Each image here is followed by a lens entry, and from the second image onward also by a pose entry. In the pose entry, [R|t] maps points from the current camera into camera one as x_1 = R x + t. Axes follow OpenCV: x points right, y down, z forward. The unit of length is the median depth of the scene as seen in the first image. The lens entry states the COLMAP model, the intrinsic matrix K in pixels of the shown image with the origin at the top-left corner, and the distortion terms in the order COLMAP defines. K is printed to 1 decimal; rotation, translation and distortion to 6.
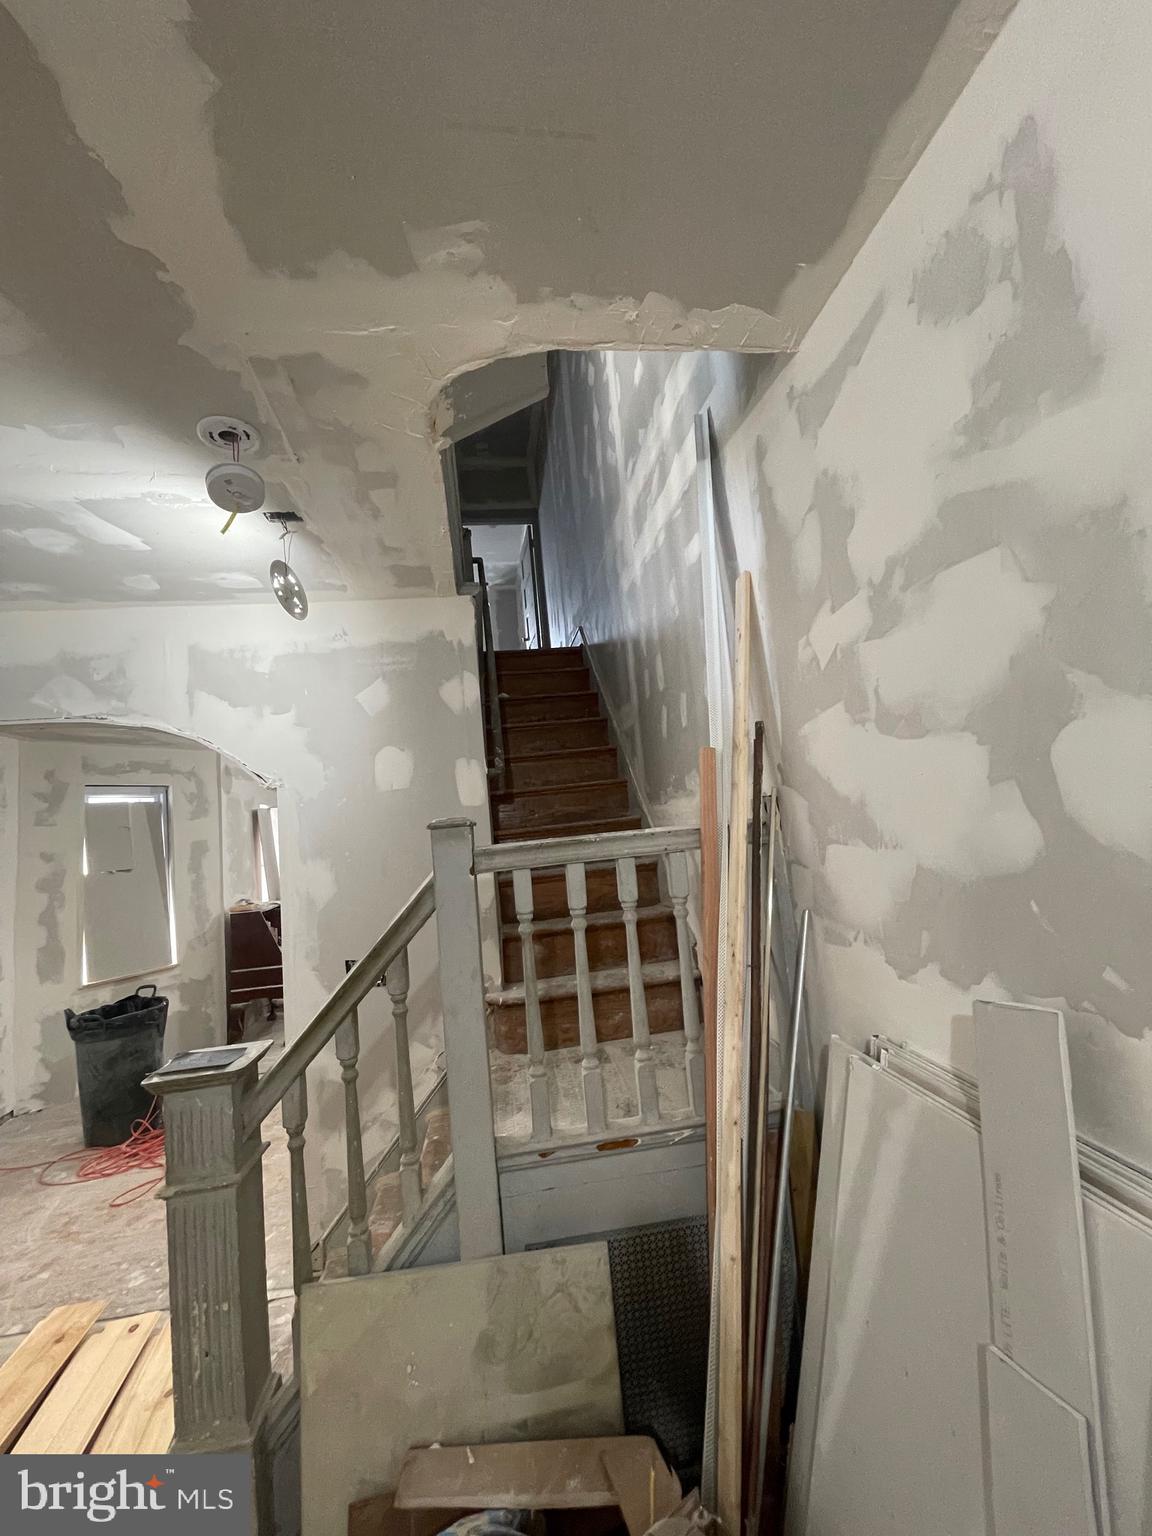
lens RADIAL K [[615.9, 0, 576.0], [0, 615.9, 768.0], [0, 0, 1]] dist [-0.000660, 0.000007]
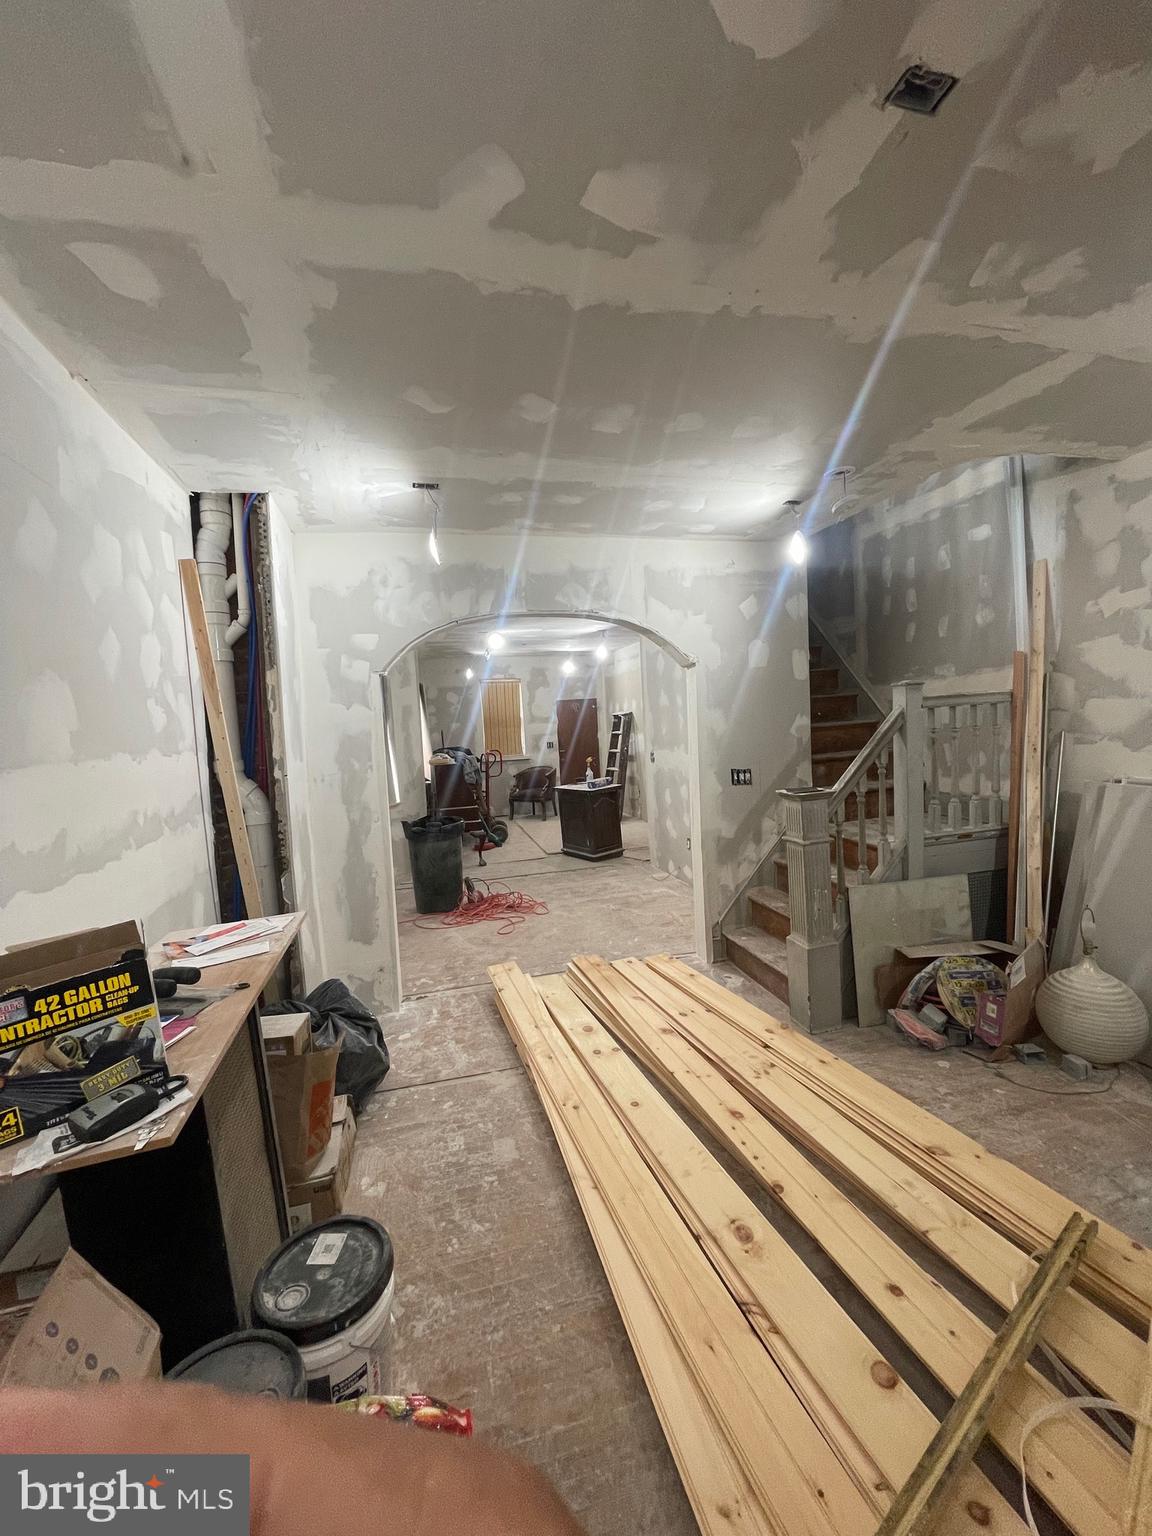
lens RADIAL K [[615.9, 0, 576.0], [0, 615.9, 768.0], [0, 0, 1]] dist [-0.000660, 0.000007]
pose [[0.992243, 0.024566, 0.121865, -1.511281], [-0.045040, 0.984719, 0.168224, 0.071730], [-0.115871, -0.172408, 0.978187, -0.886582]]
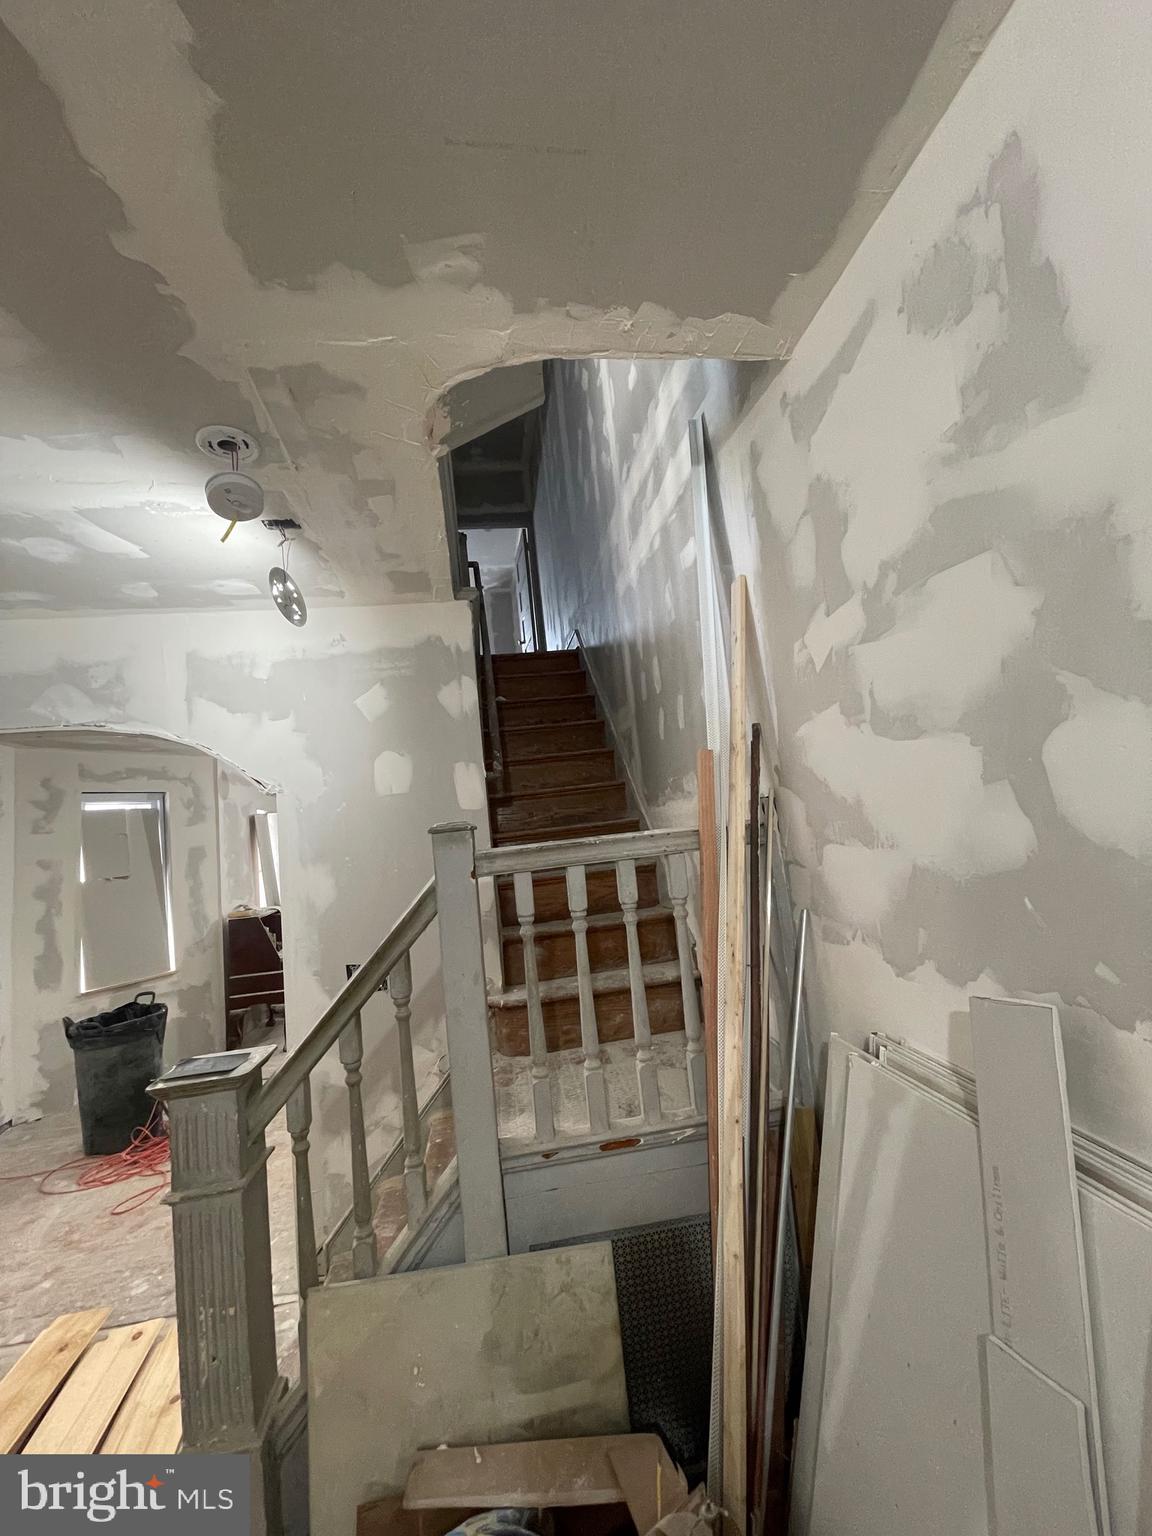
lens RADIAL K [[616.3, 0, 576.0], [0, 616.3, 768.0], [0, 0, 1]] dist [-0.000302, -0.000123]
pose [[0.999935, -0.009720, 0.006029, -0.004969], [0.009738, 0.999948, -0.003007, -0.002317], [-0.005999, 0.003066, 0.999977, -0.009854]]
